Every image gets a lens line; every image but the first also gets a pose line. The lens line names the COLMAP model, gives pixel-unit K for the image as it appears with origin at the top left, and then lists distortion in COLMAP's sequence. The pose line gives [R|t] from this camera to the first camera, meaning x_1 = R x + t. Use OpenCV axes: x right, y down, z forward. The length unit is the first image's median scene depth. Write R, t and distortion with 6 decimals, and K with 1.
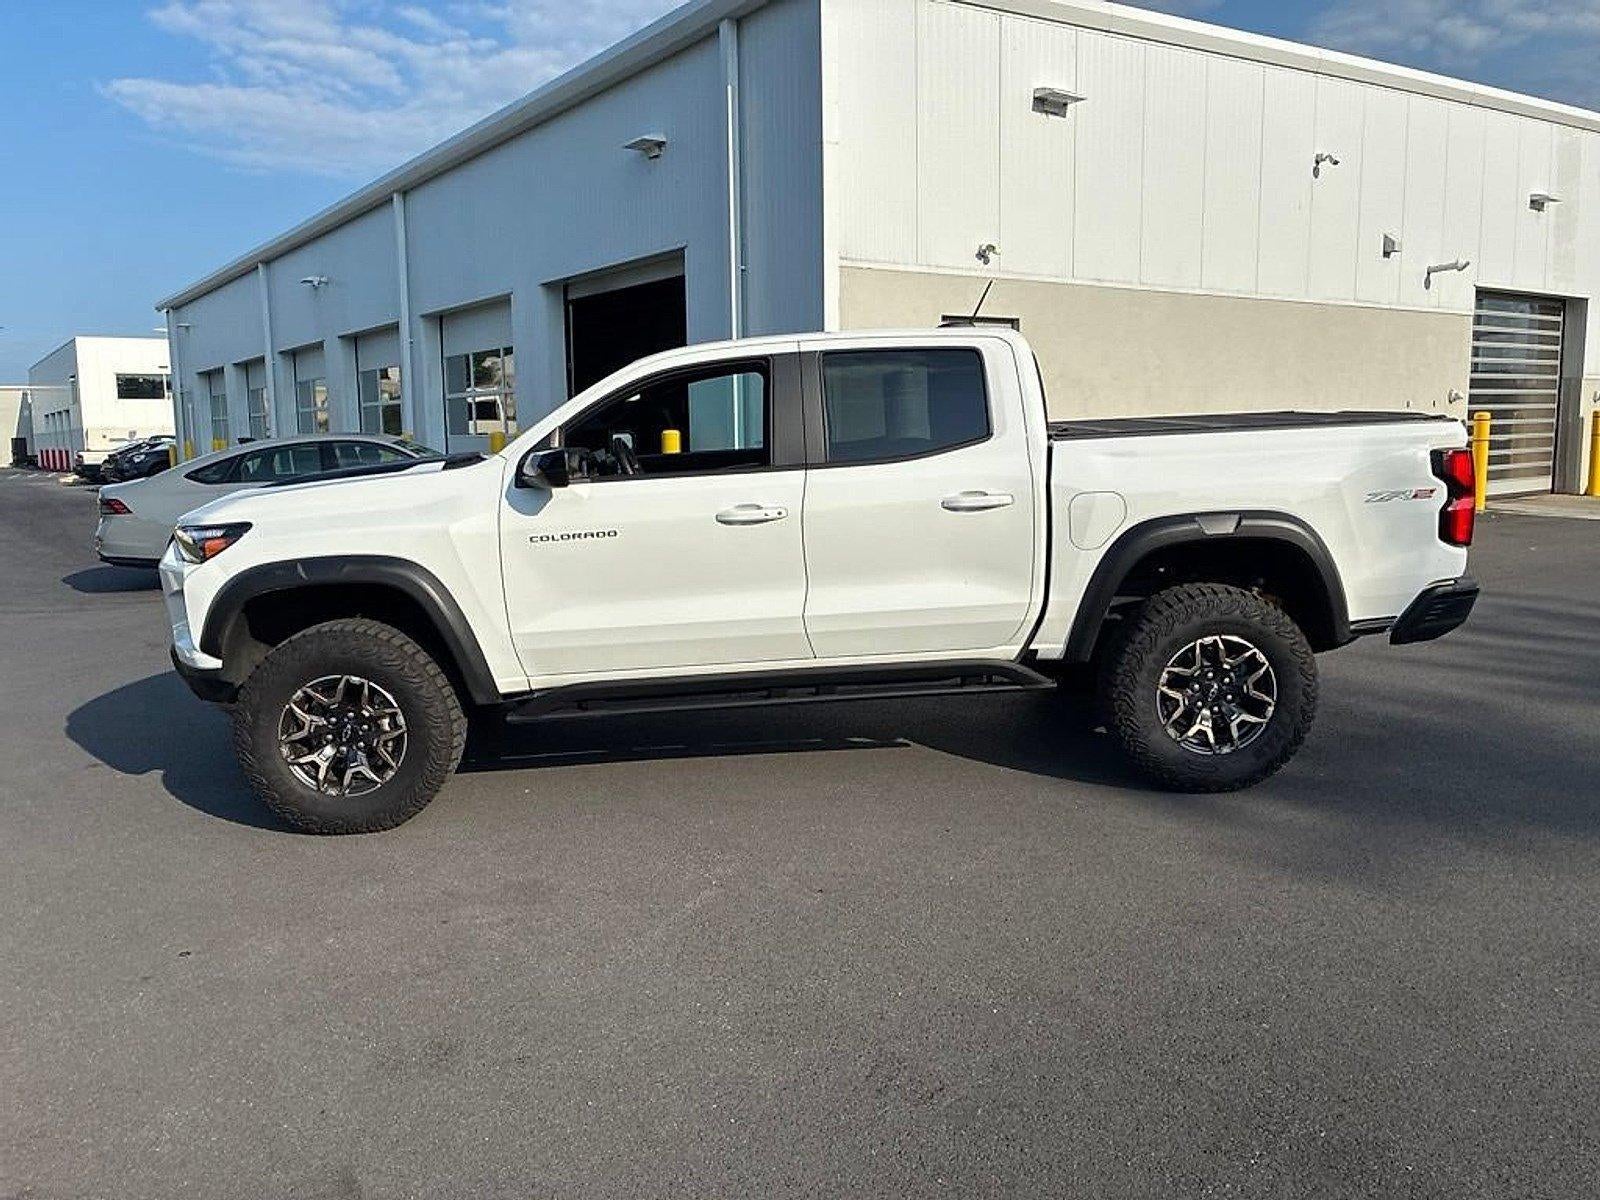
lens RADIAL K [[1207.6, 0, 802.0], [0, 1207.6, 578.7], [0, 0, 1]] dist [0.048100, -0.058581]
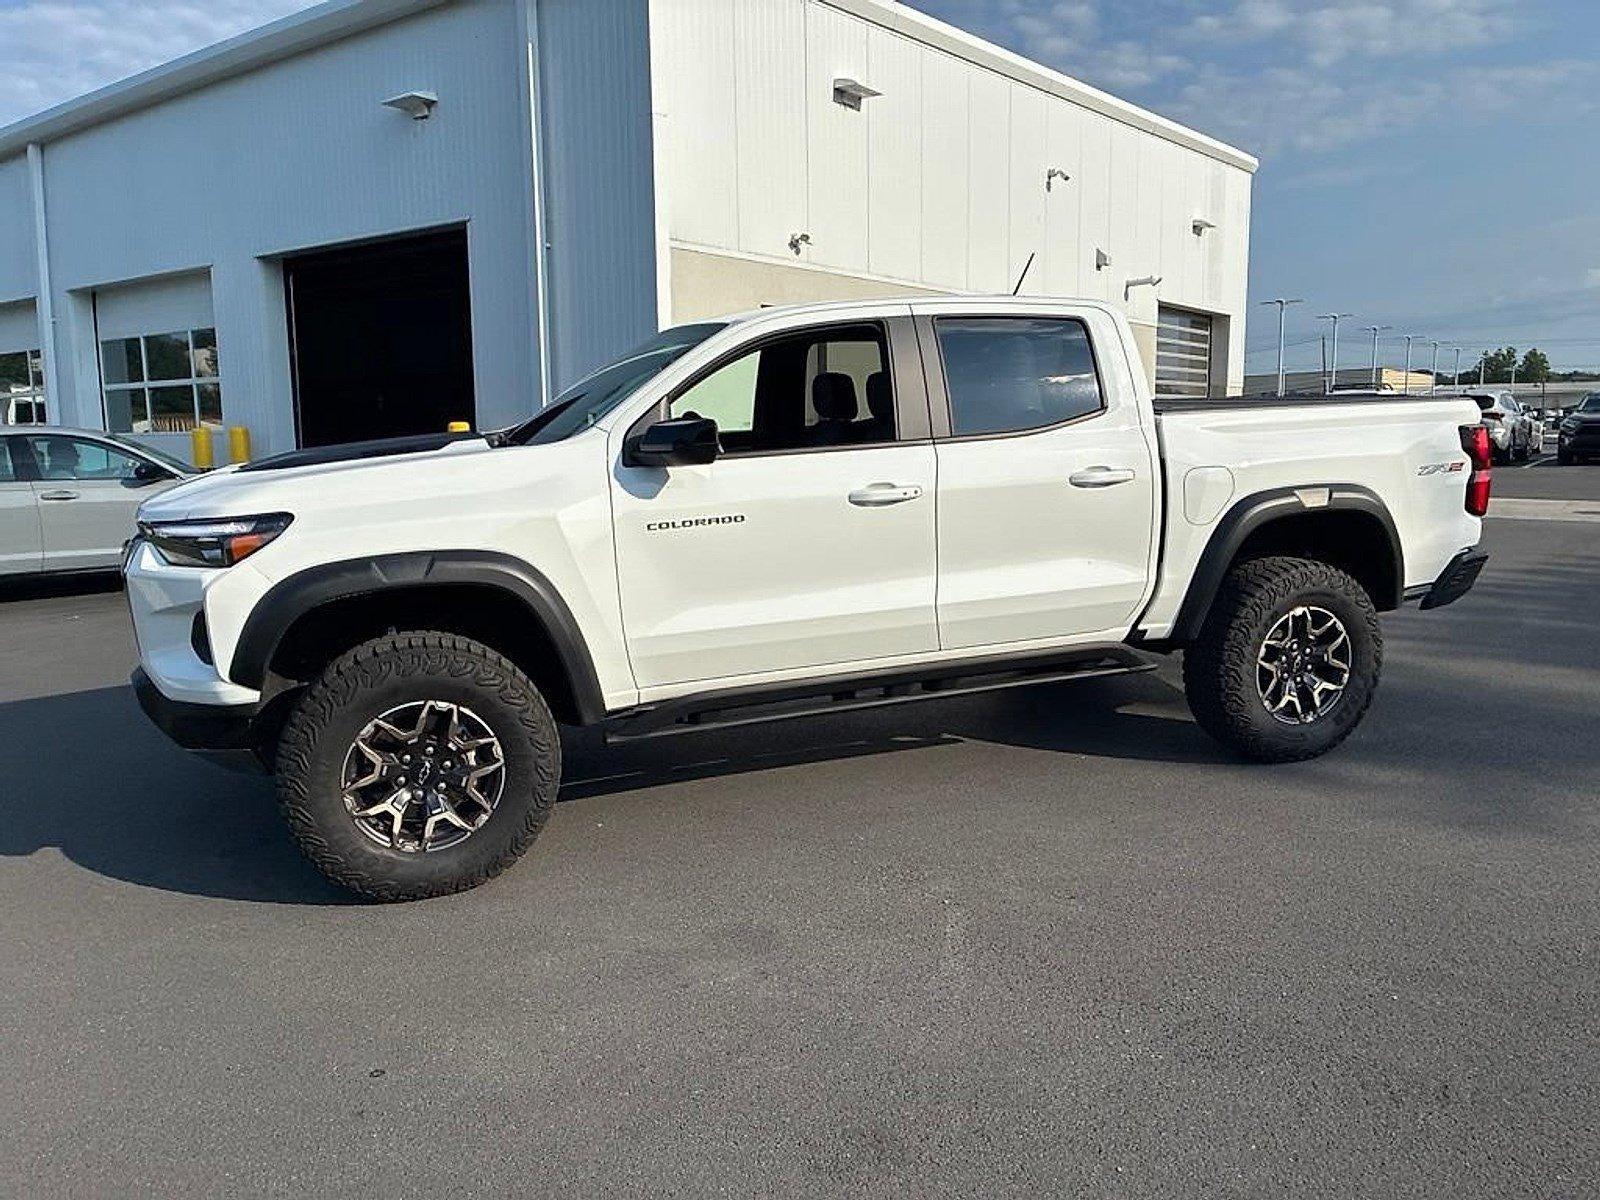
lens RADIAL K [[1206.1, 0, 800.0], [0, 1206.1, 600.0], [0, 0, 1]] dist [0.046152, -0.056062]
pose [[0.951863, -0.040372, 0.303853, -0.370885], [0.037022, 0.999174, 0.016781, 0.008126], [-0.304280, -0.004724, 0.952571, 0.157170]]
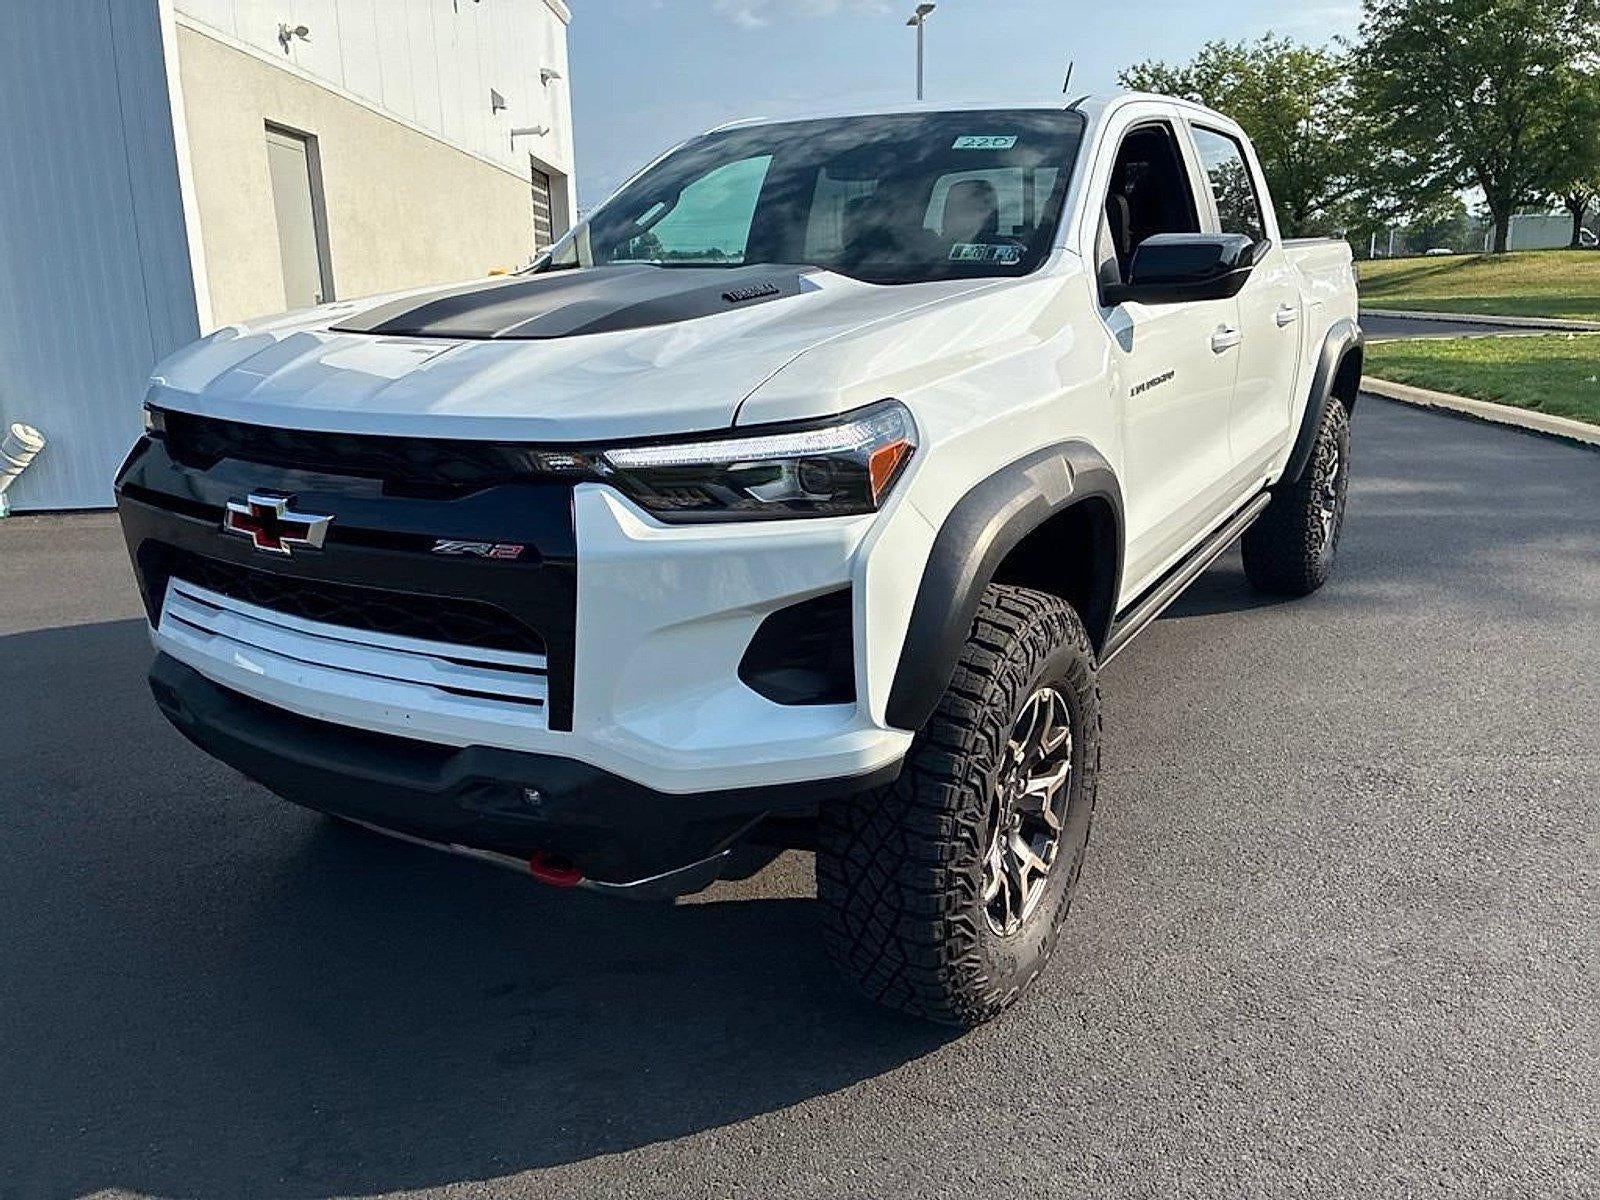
lens RADIAL K [[1216.8, 0, 795.2], [0, 1216.8, 598.6], [0, 0, 1]] dist [0.033383, -0.059146]
pose [[0.565553, -0.205608, 0.798671, -0.798931], [0.121424, 0.978629, 0.165954, -0.051216], [-0.815724, 0.003123, 0.578433, 0.767221]]
